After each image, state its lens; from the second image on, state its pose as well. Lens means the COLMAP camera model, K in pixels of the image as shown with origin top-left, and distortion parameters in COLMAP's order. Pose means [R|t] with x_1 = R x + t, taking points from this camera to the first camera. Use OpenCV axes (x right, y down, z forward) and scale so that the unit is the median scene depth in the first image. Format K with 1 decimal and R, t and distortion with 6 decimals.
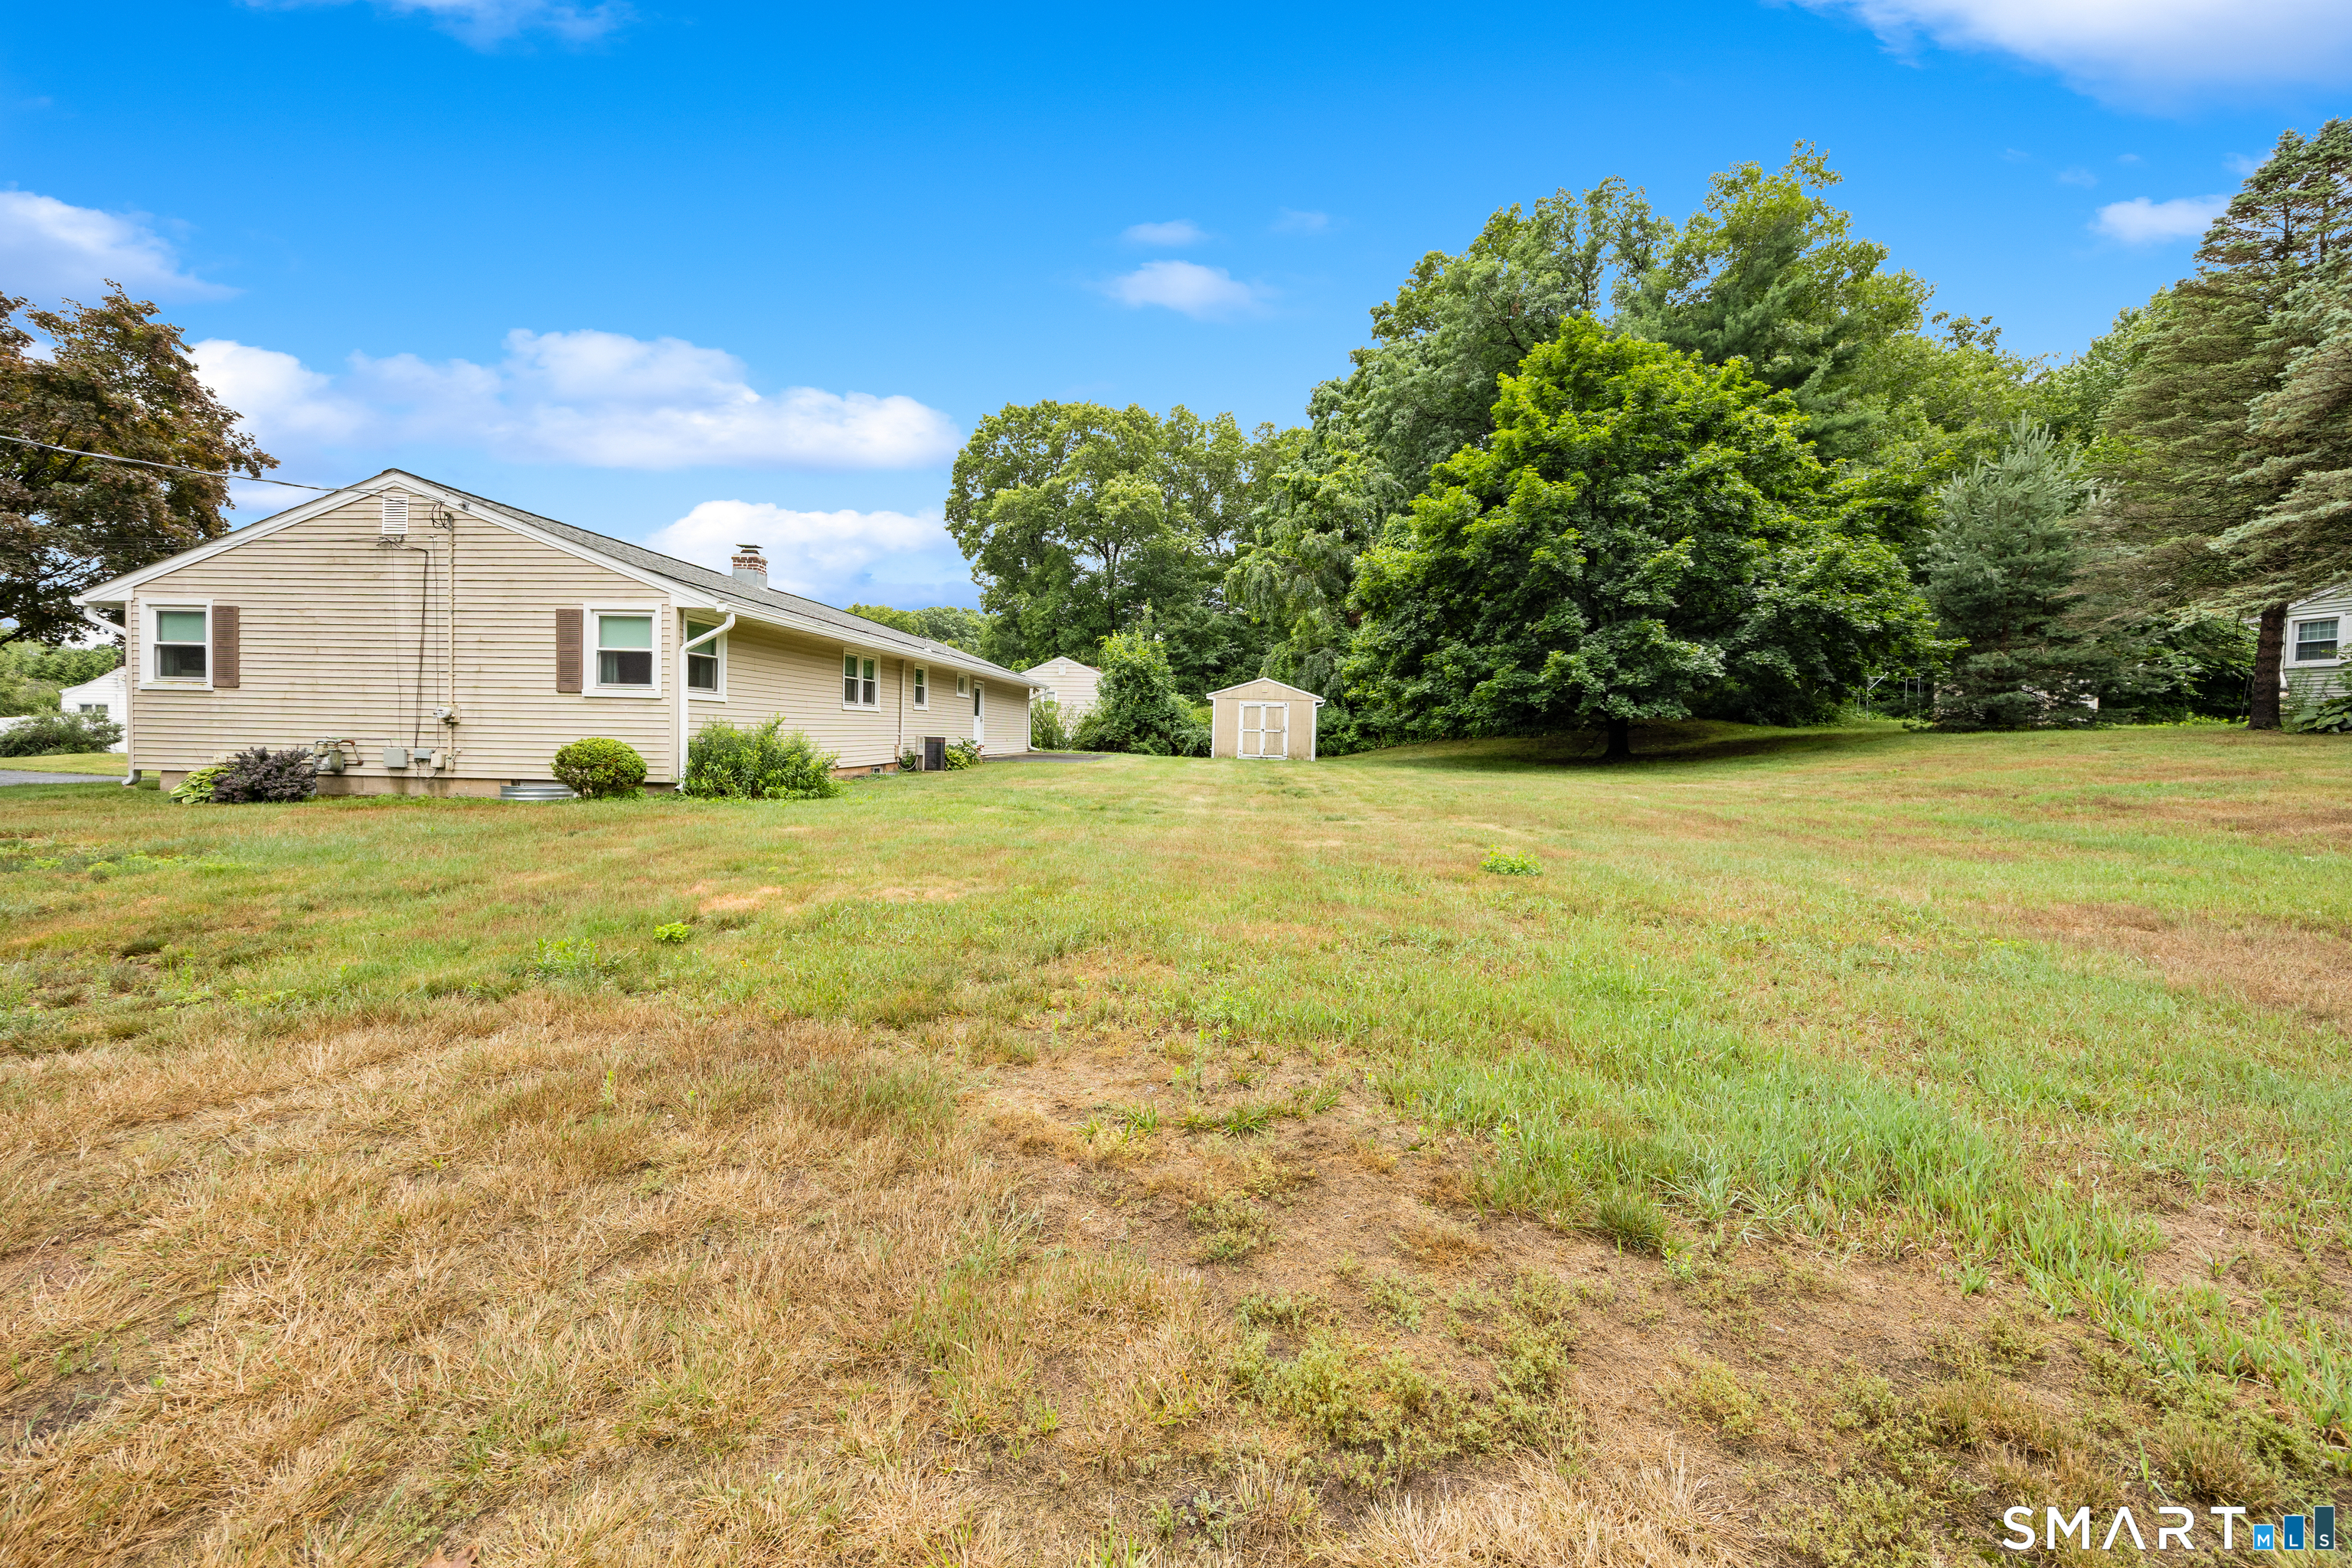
lens RADIAL K [[931.0, 0, 1170.6], [0, 931.0, 752.1], [0, 0, 1]] dist [0.000068, 0.000565]
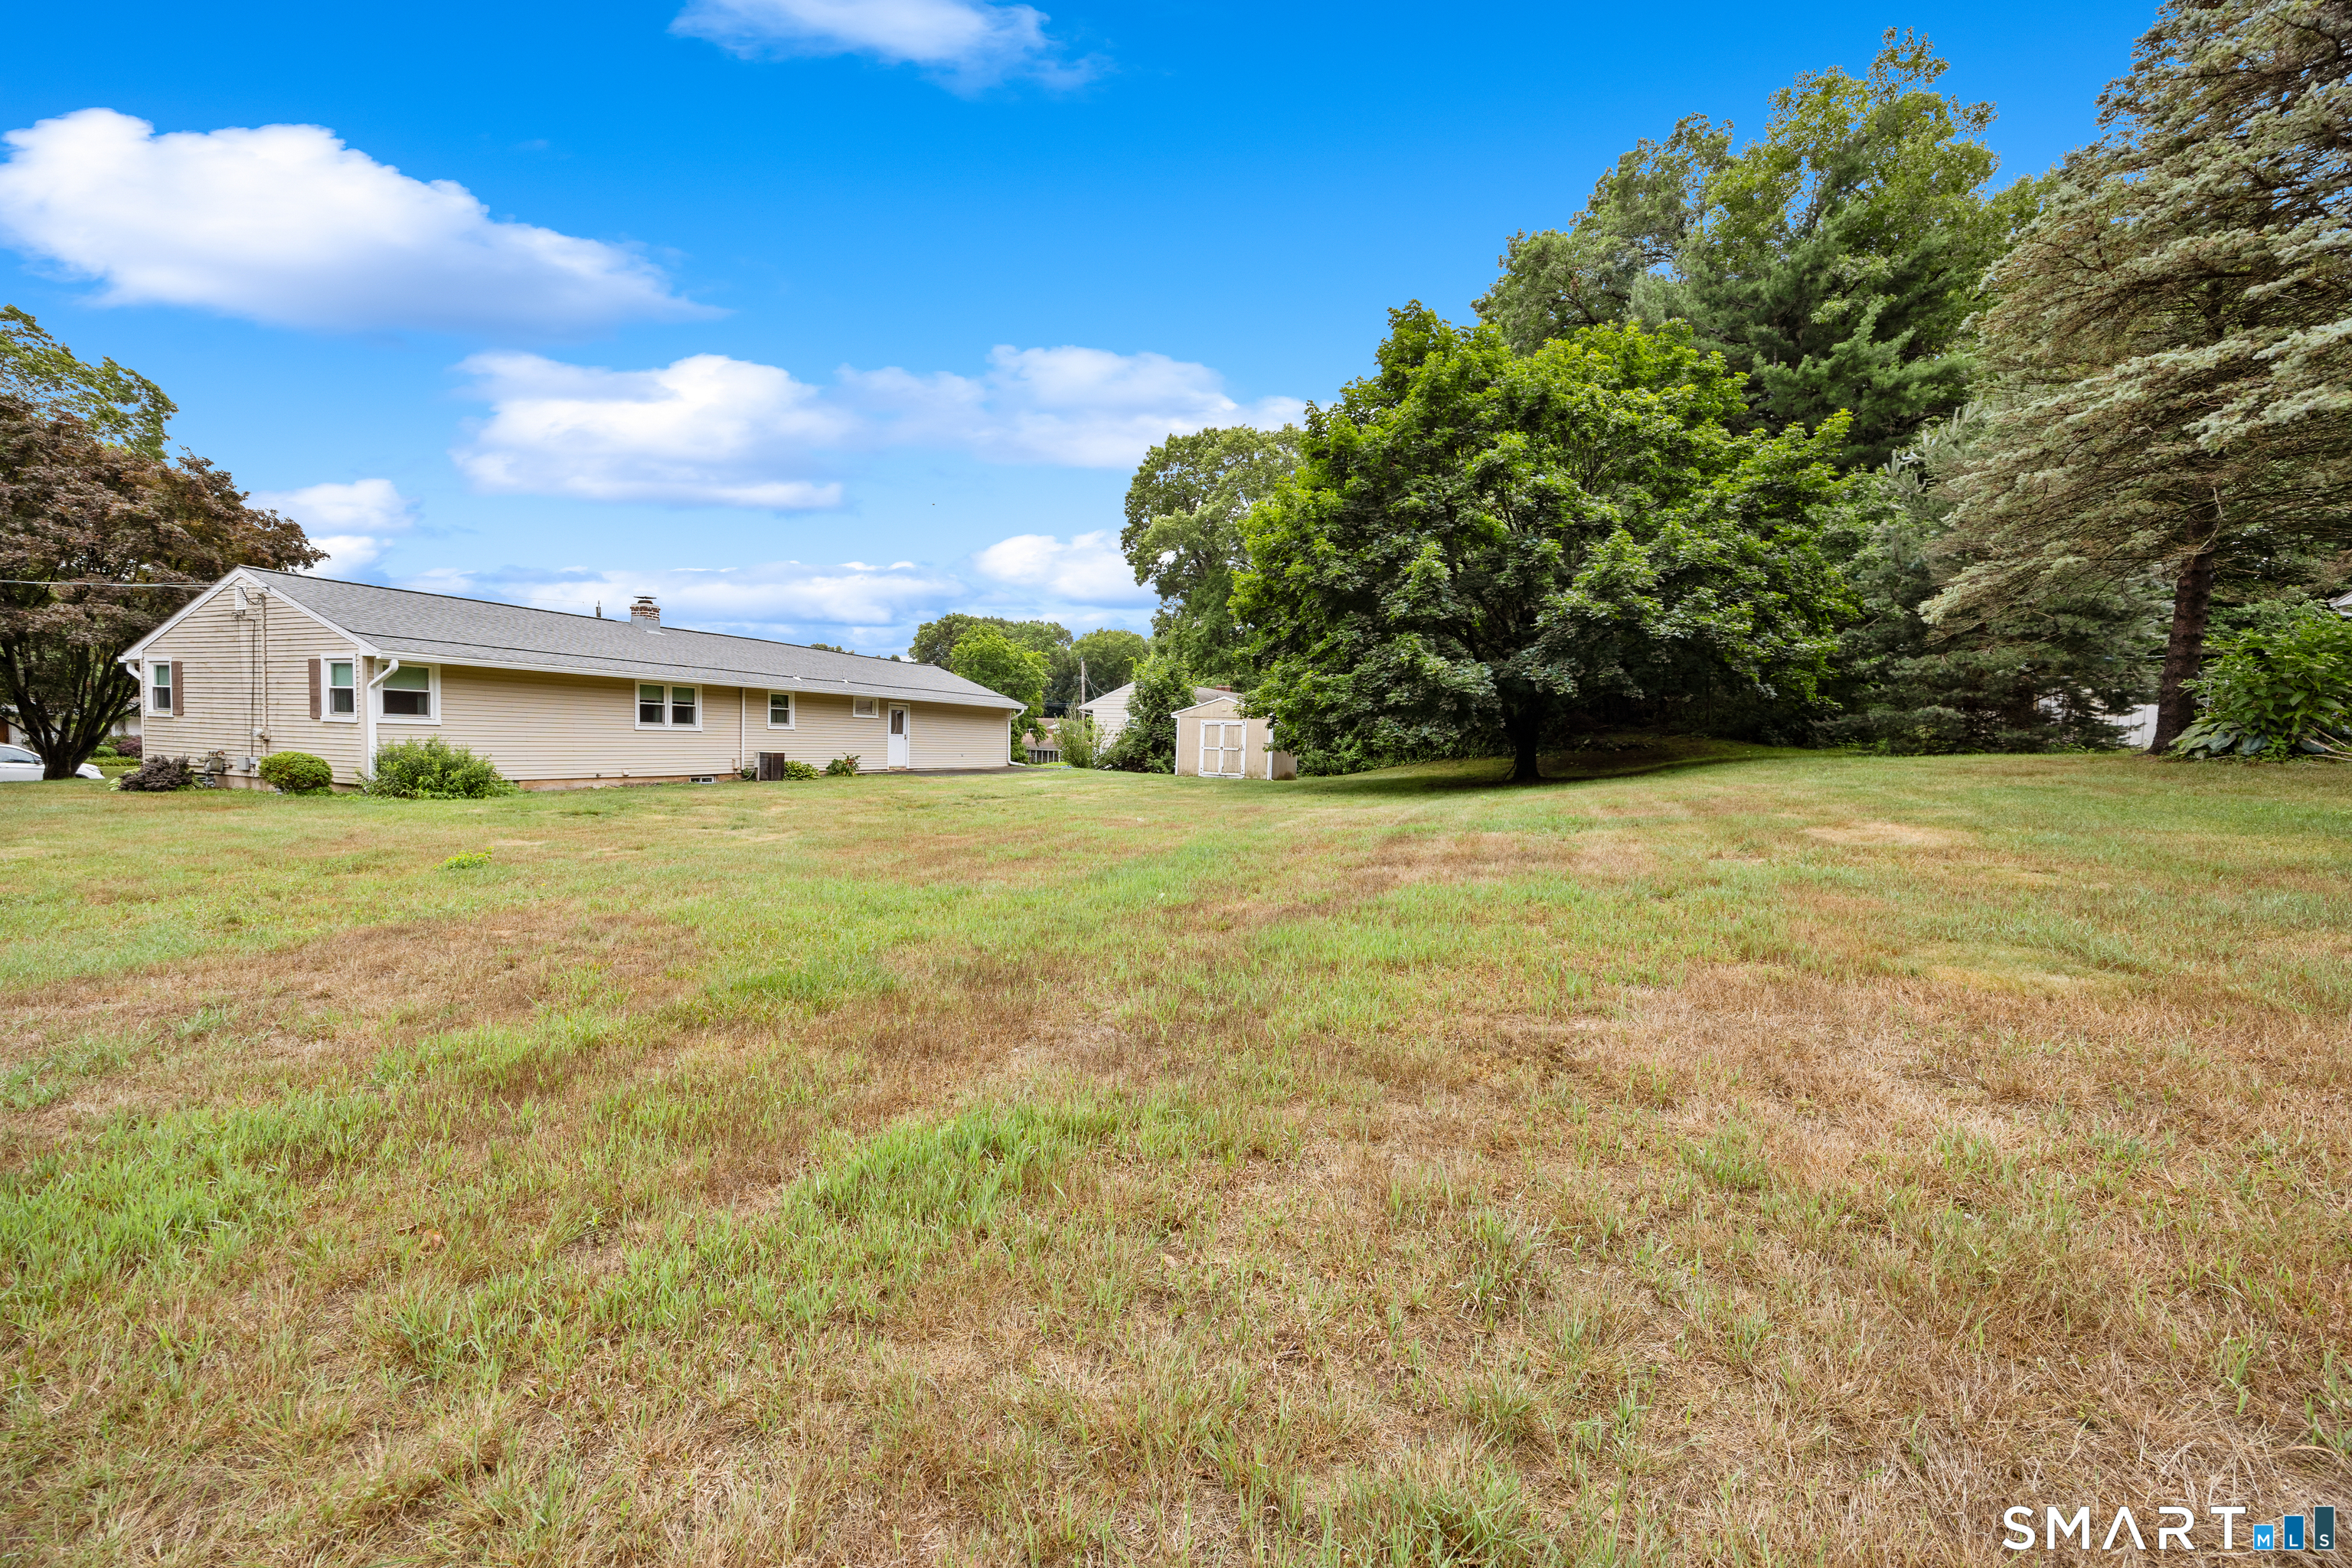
lens RADIAL K [[931.0, 0, 1170.6], [0, 931.0, 752.1], [0, 0, 1]] dist [0.000068, 0.000565]
pose [[0.945253, 0.010792, -0.326159, 0.581090], [-0.016221, 0.999771, -0.013929, -0.007980], [0.325935, 0.018457, 0.945212, 0.053263]]
